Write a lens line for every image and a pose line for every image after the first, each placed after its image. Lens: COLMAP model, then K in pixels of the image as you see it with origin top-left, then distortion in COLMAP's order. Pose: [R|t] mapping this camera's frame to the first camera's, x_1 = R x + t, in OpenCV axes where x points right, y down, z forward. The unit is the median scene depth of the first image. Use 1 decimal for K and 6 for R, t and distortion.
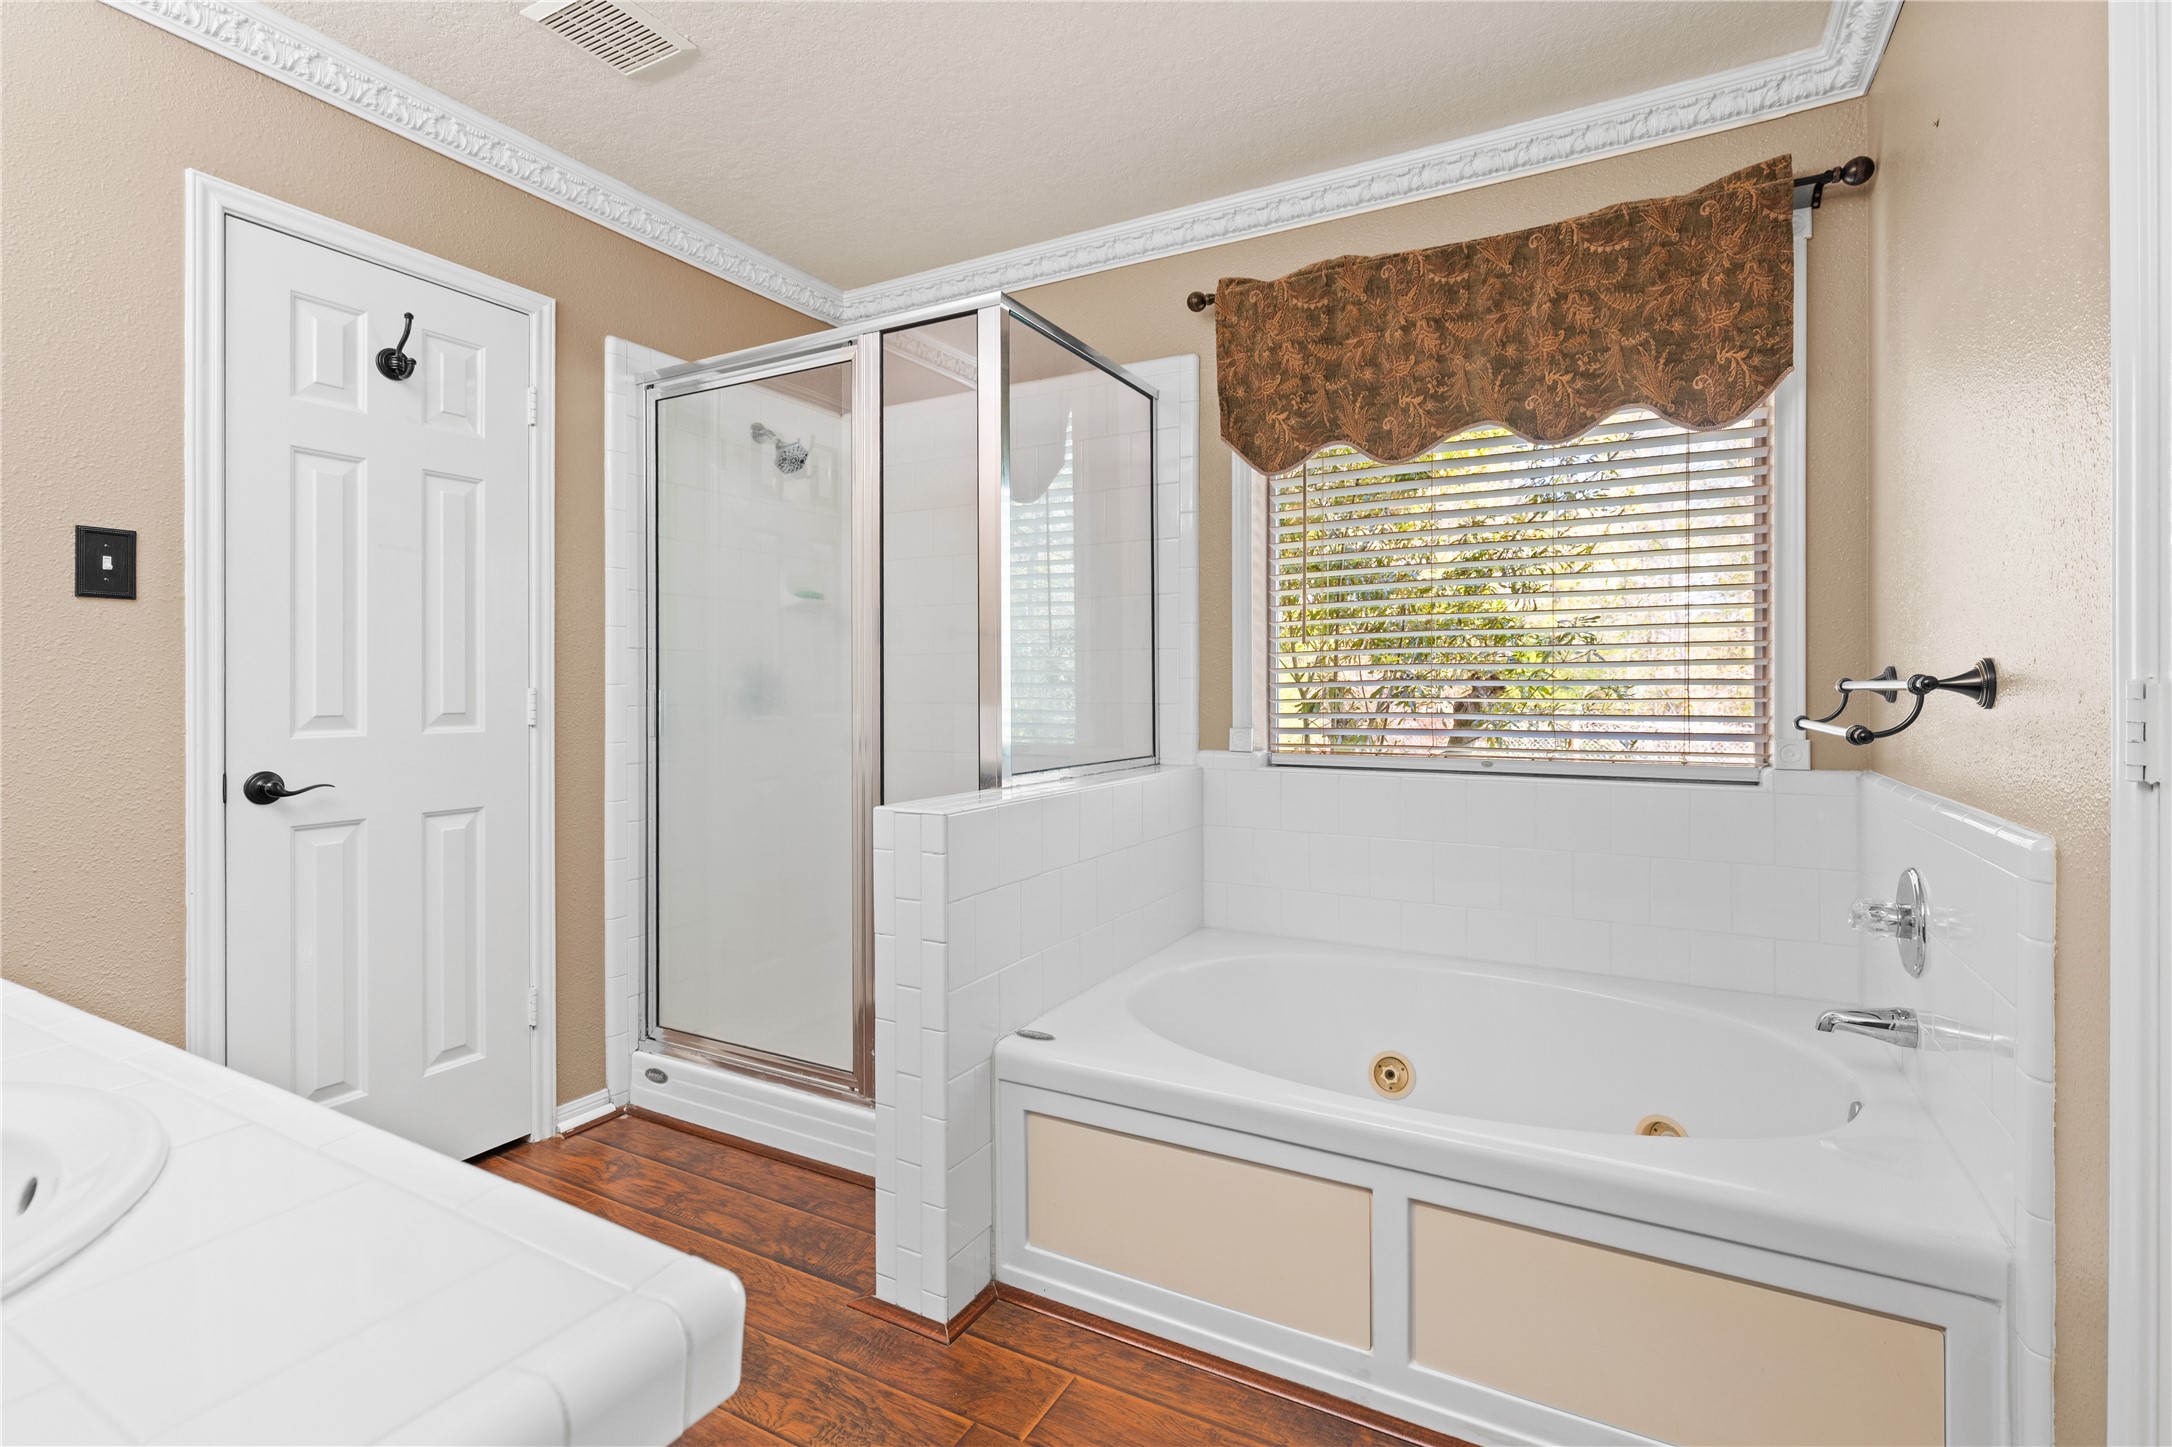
lens RADIAL K [[986.7, 0, 1119.5], [0, 986.7, 691.8], [0, 0, 1]] dist [0.001390, 0.000835]
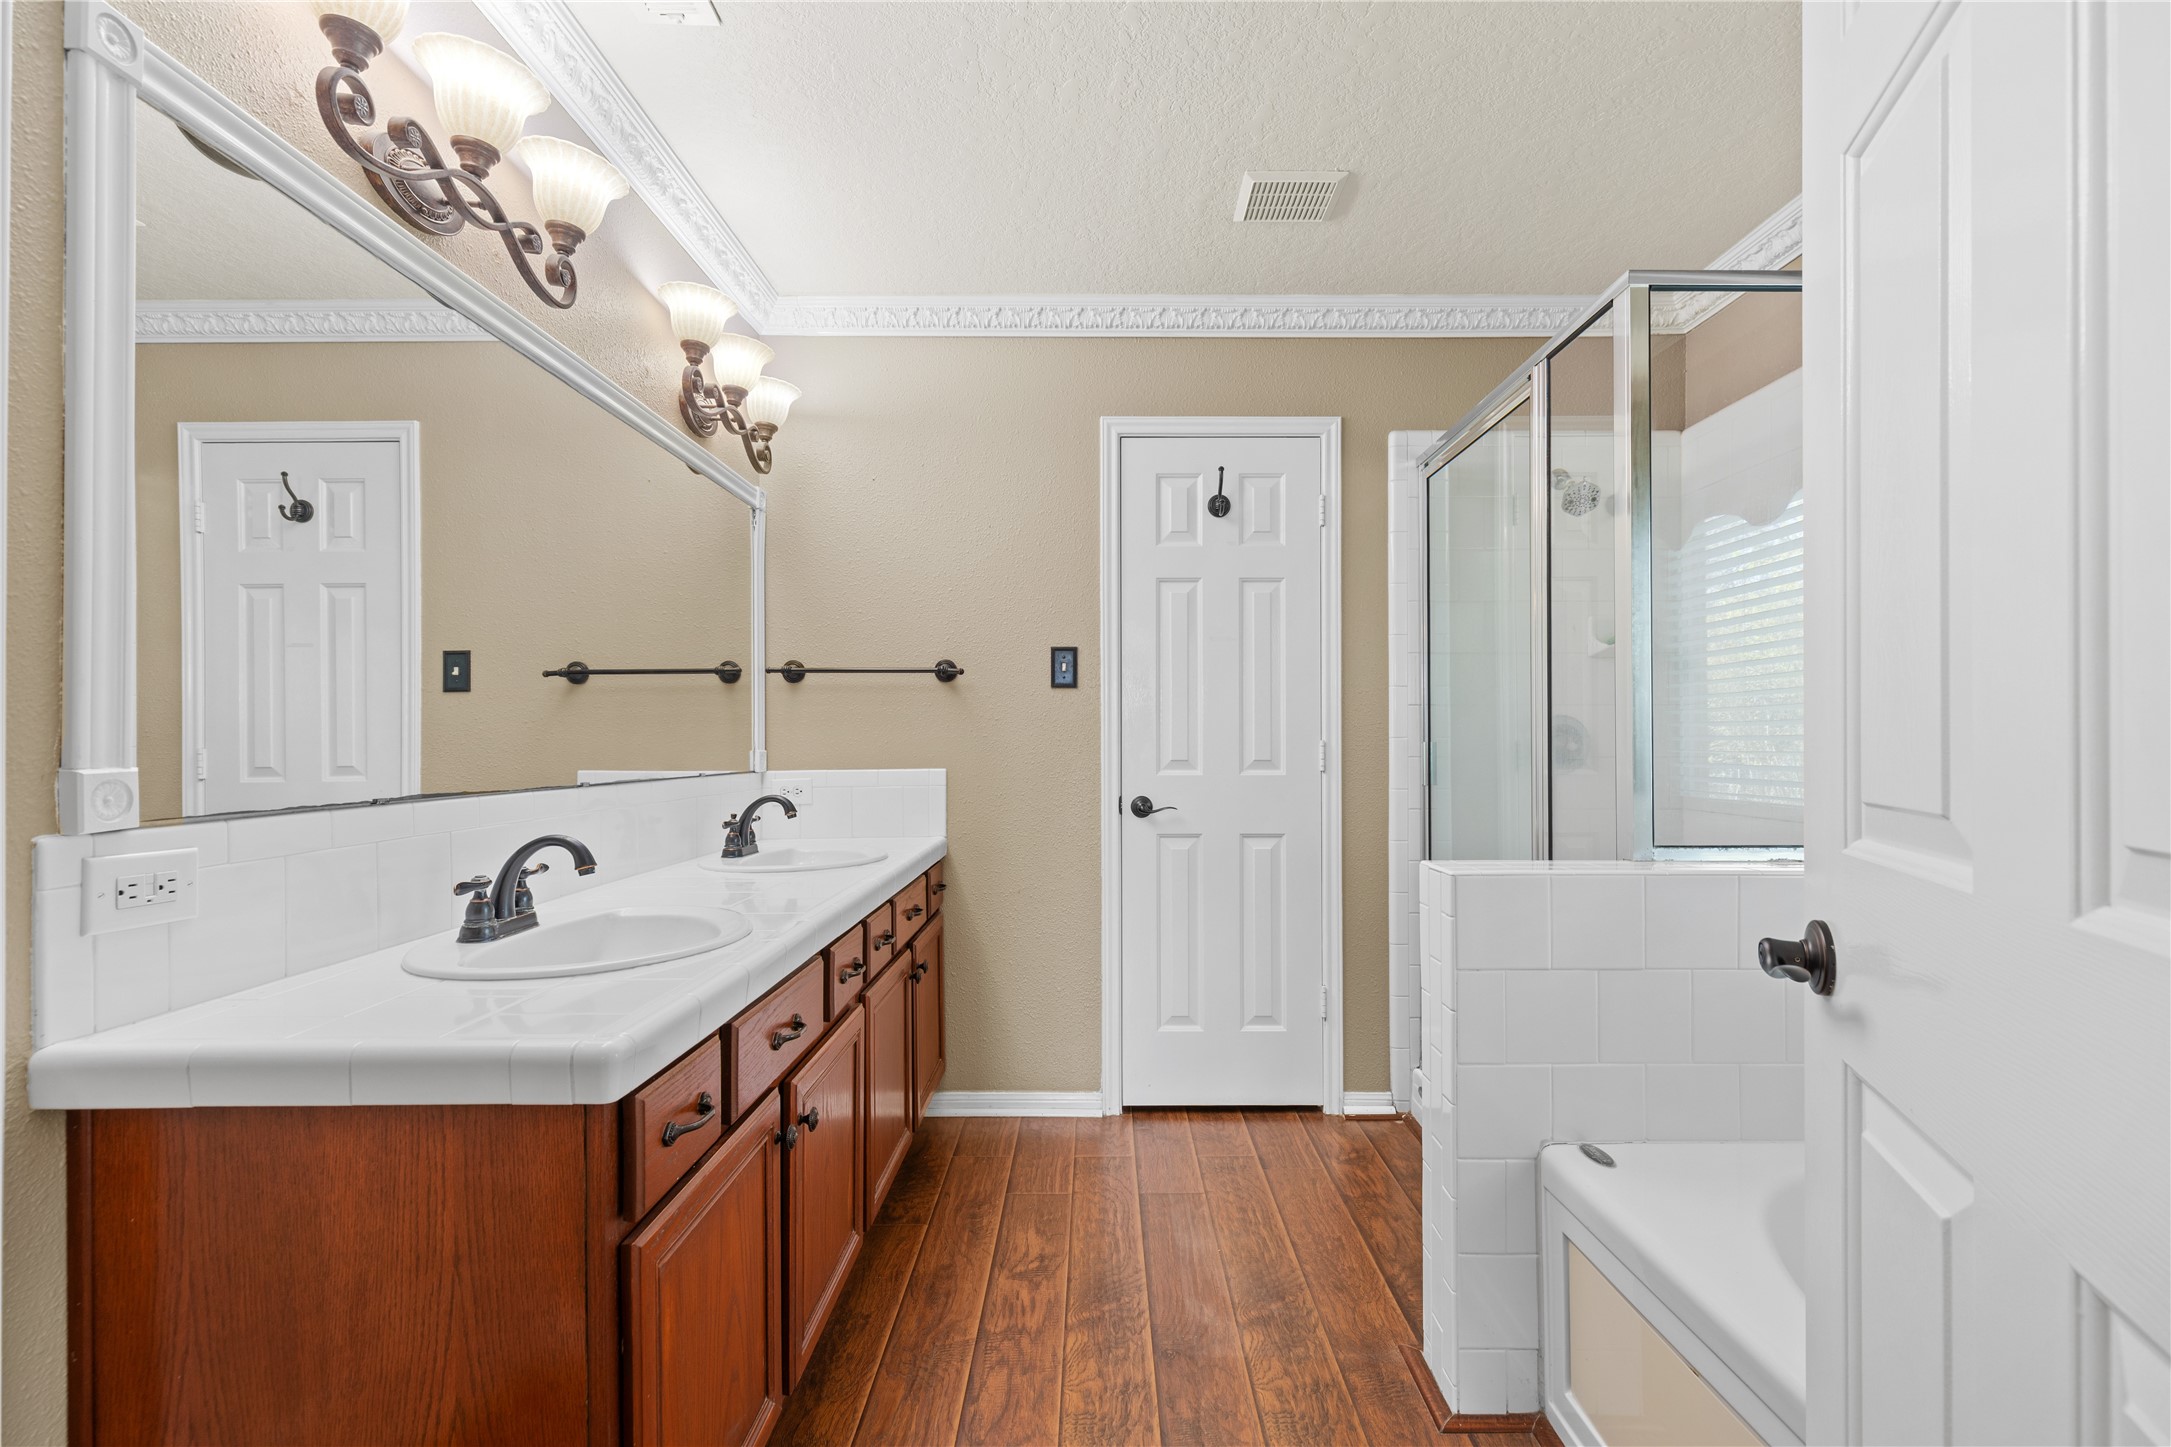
lens RADIAL K [[986.2, 0, 1099.4], [0, 986.2, 737.8], [0, 0, 1]] dist [0.001390, 0.000835]
pose [[0.482017, -0.000924, -0.876162, 0.394264], [-0.001760, 0.999996, -0.002023, -0.005115], [0.876160, 0.002517, 0.482013, 0.196000]]
